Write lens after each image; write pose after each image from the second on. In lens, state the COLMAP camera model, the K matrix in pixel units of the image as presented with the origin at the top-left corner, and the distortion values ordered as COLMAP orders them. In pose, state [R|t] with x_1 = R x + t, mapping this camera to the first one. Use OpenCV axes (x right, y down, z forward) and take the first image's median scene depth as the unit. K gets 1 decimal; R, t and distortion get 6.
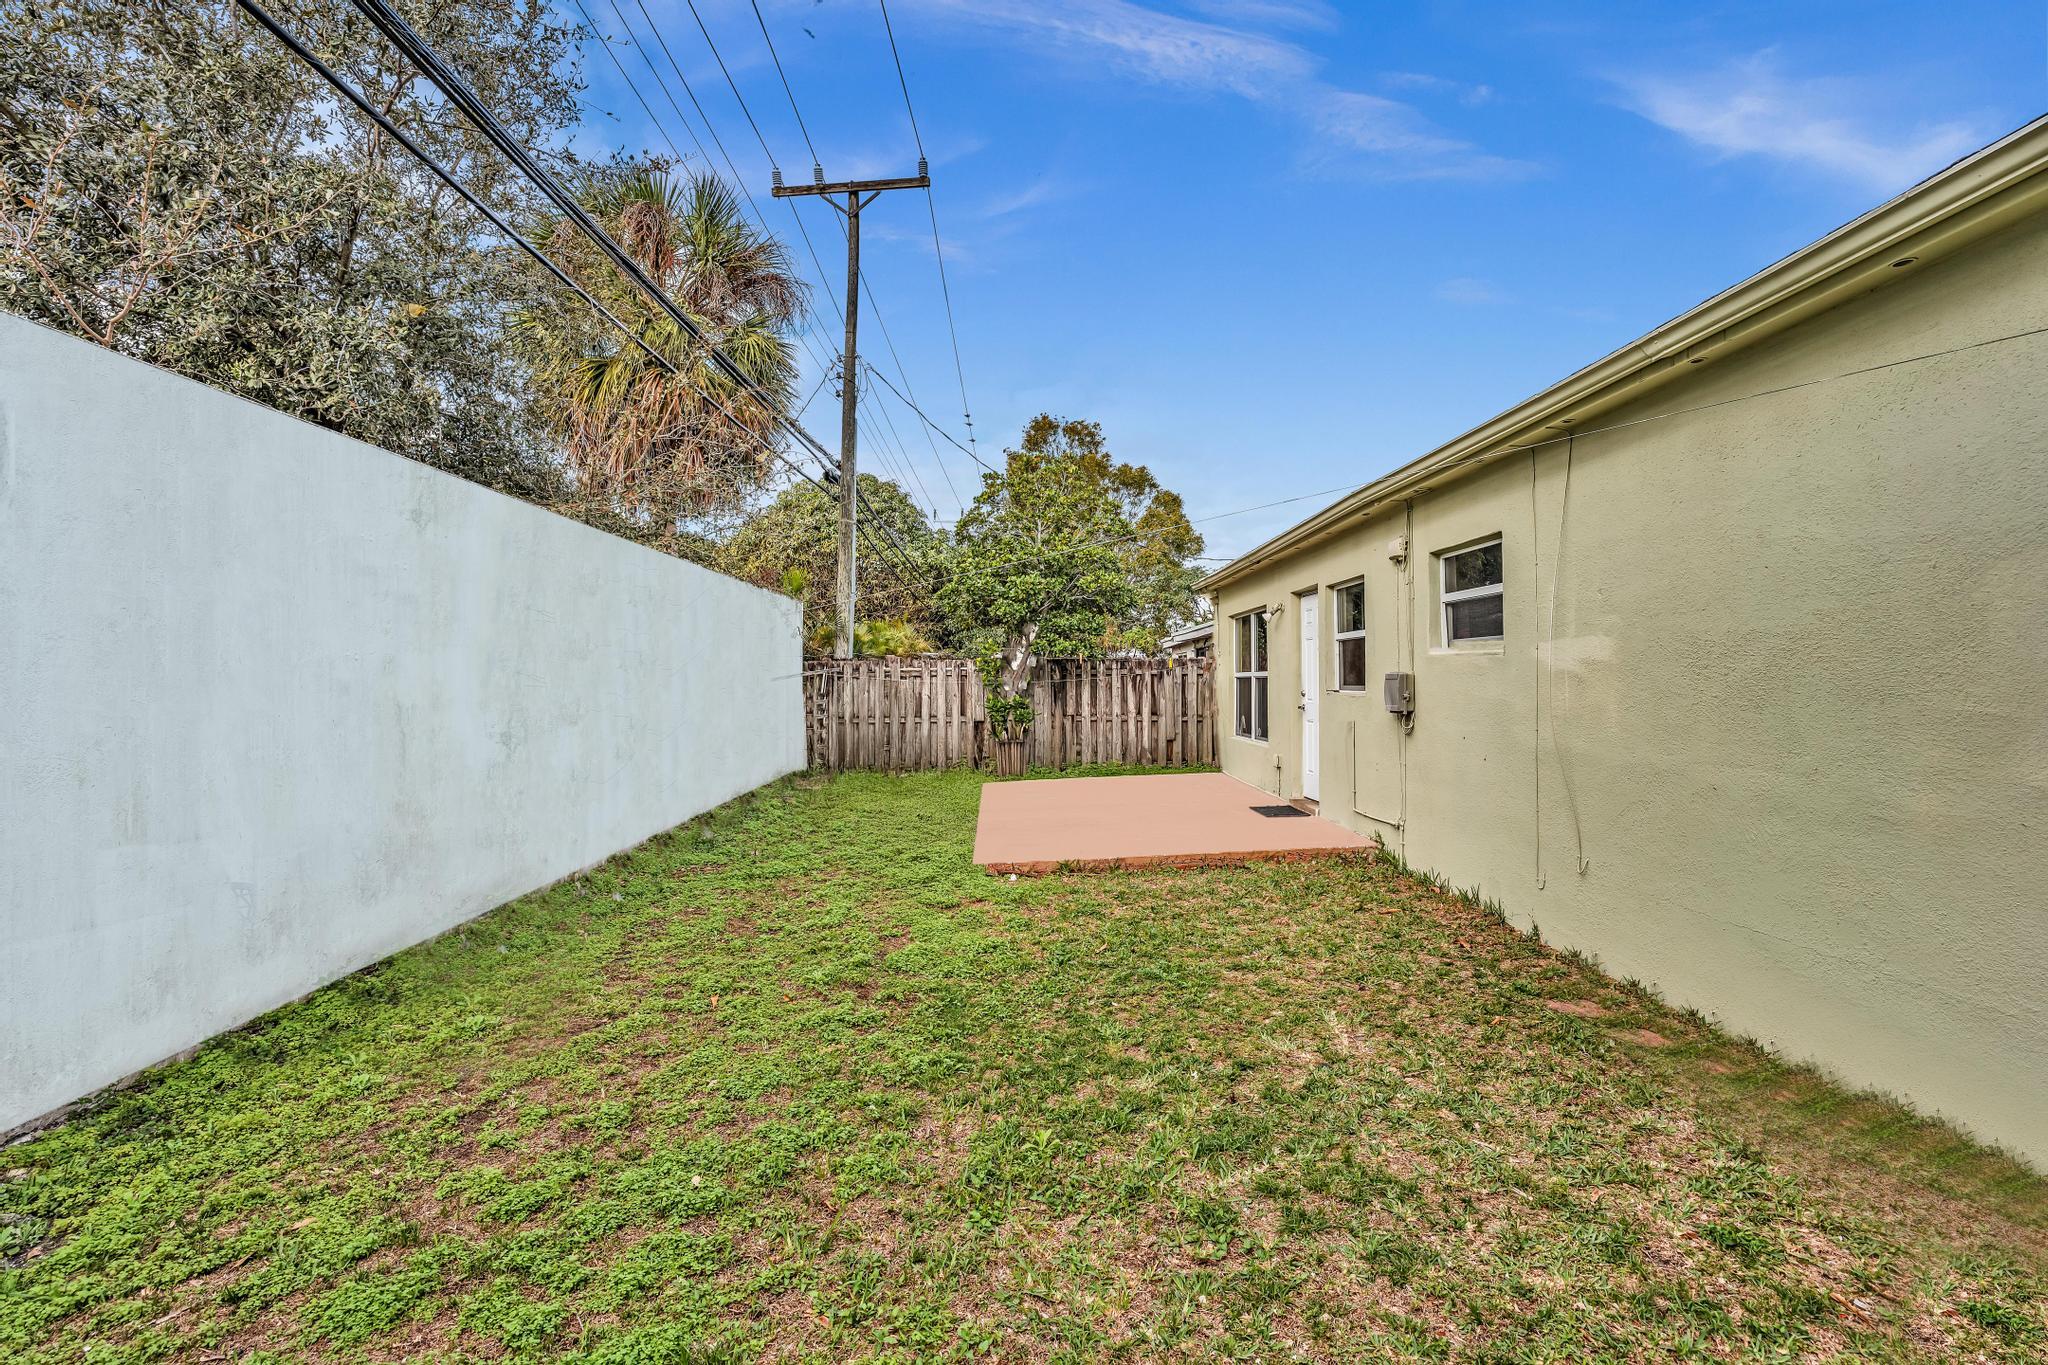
lens RADIAL K [[917.7, 0, 1024.0], [0, 917.7, 682.5], [0, 0, 1]] dist [-0.003284, 0.000332]
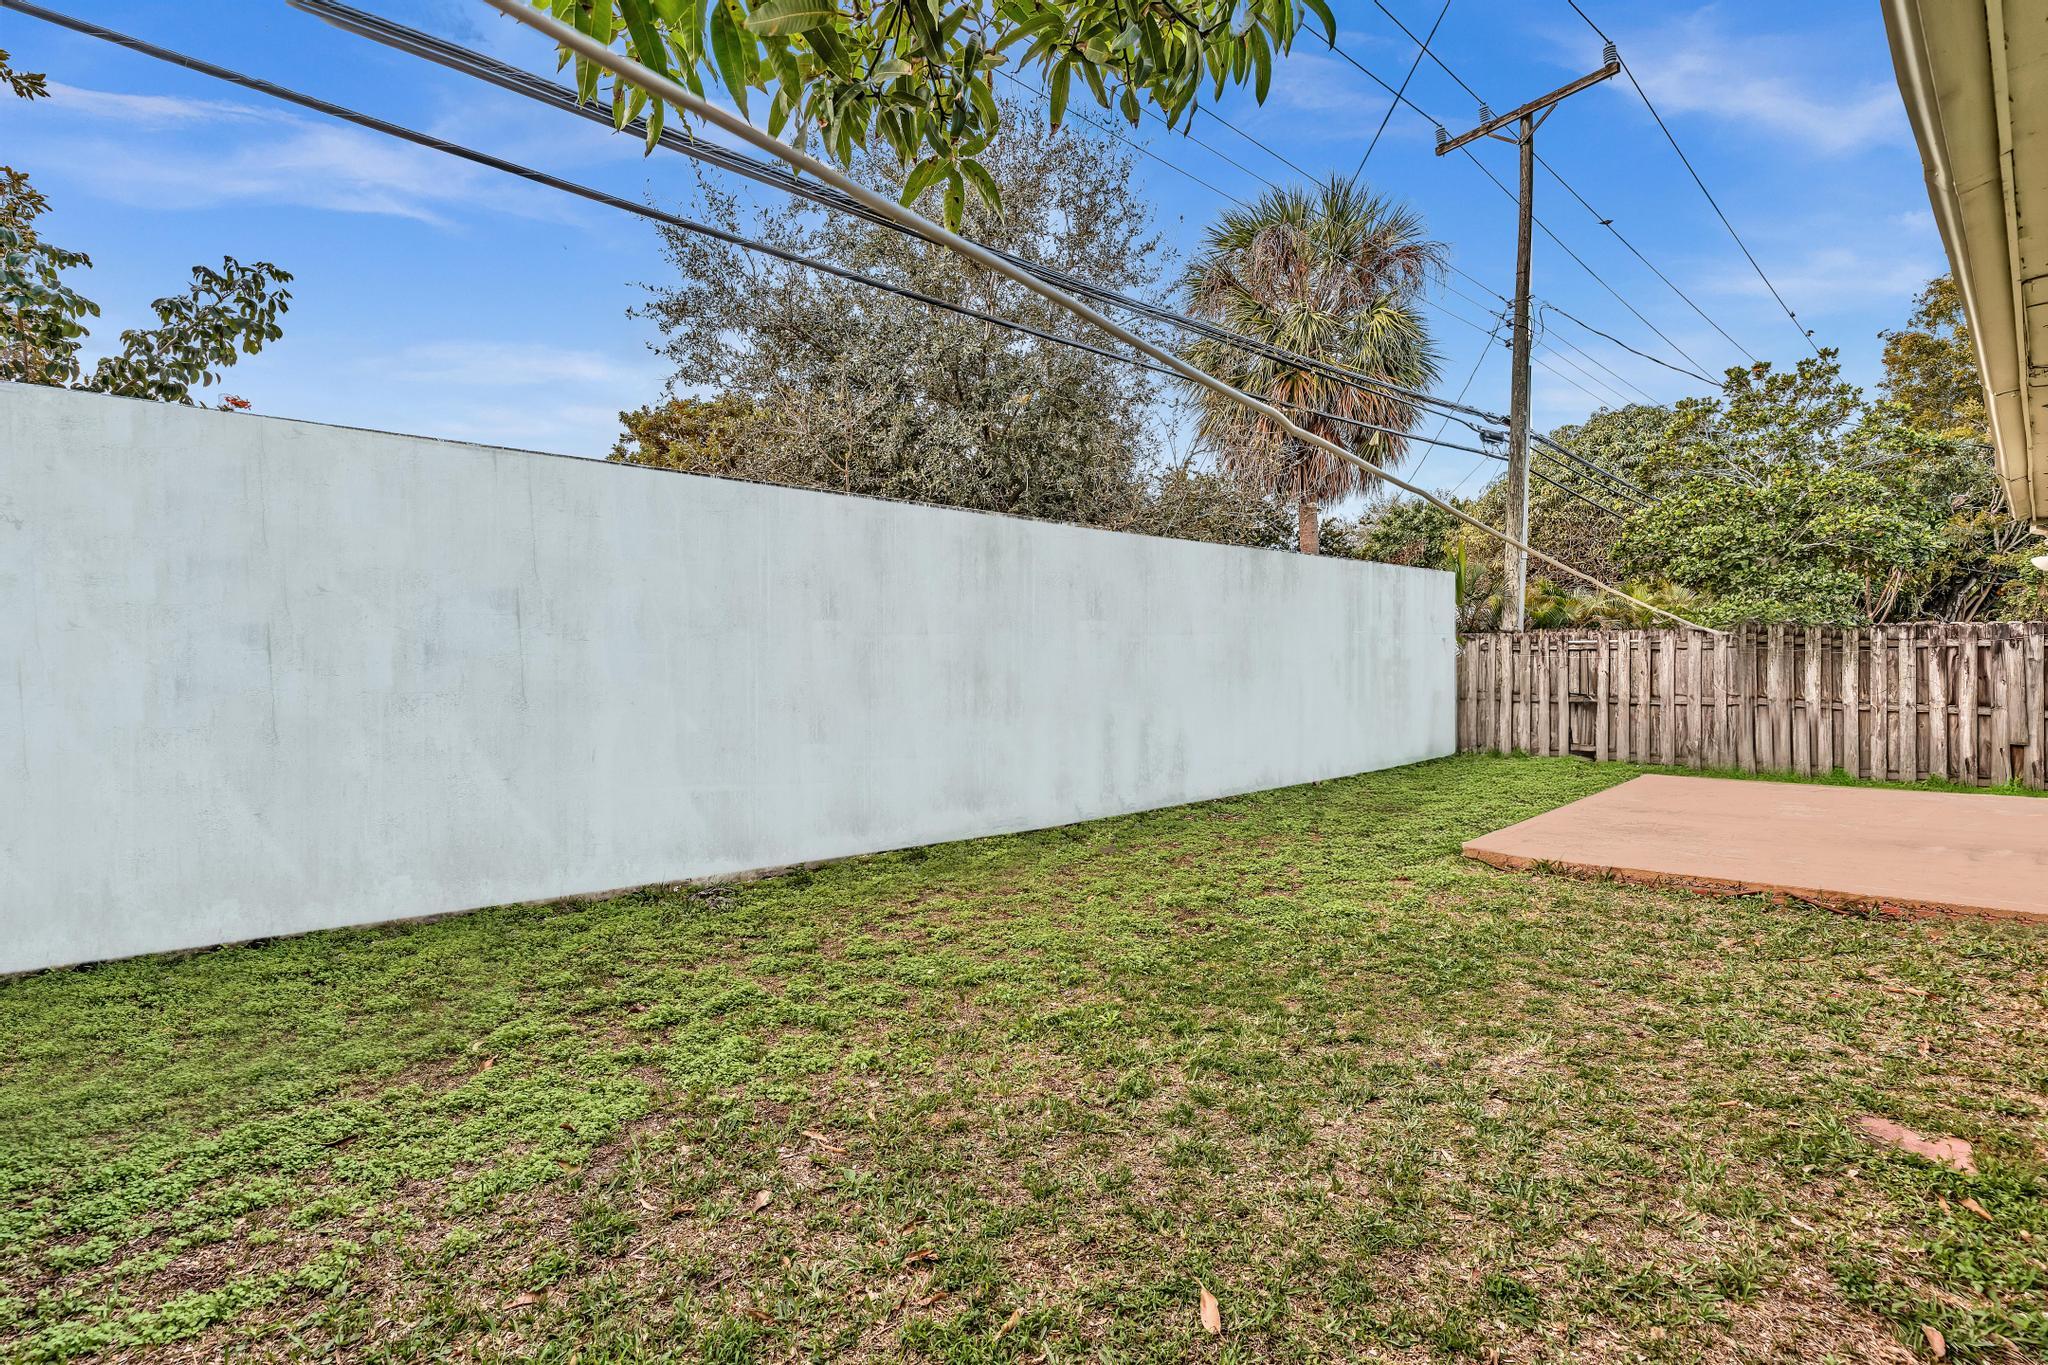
lens RADIAL K [[947.4, 0, 1020.0], [0, 947.4, 665.8], [0, 0, 1]] dist [-0.004355, -0.000041]
pose [[0.653783, 0.011361, -0.756597, 0.206990], [-0.000883, 0.999898, 0.014251, -0.004000], [0.756681, -0.008648, 0.653727, 0.005887]]
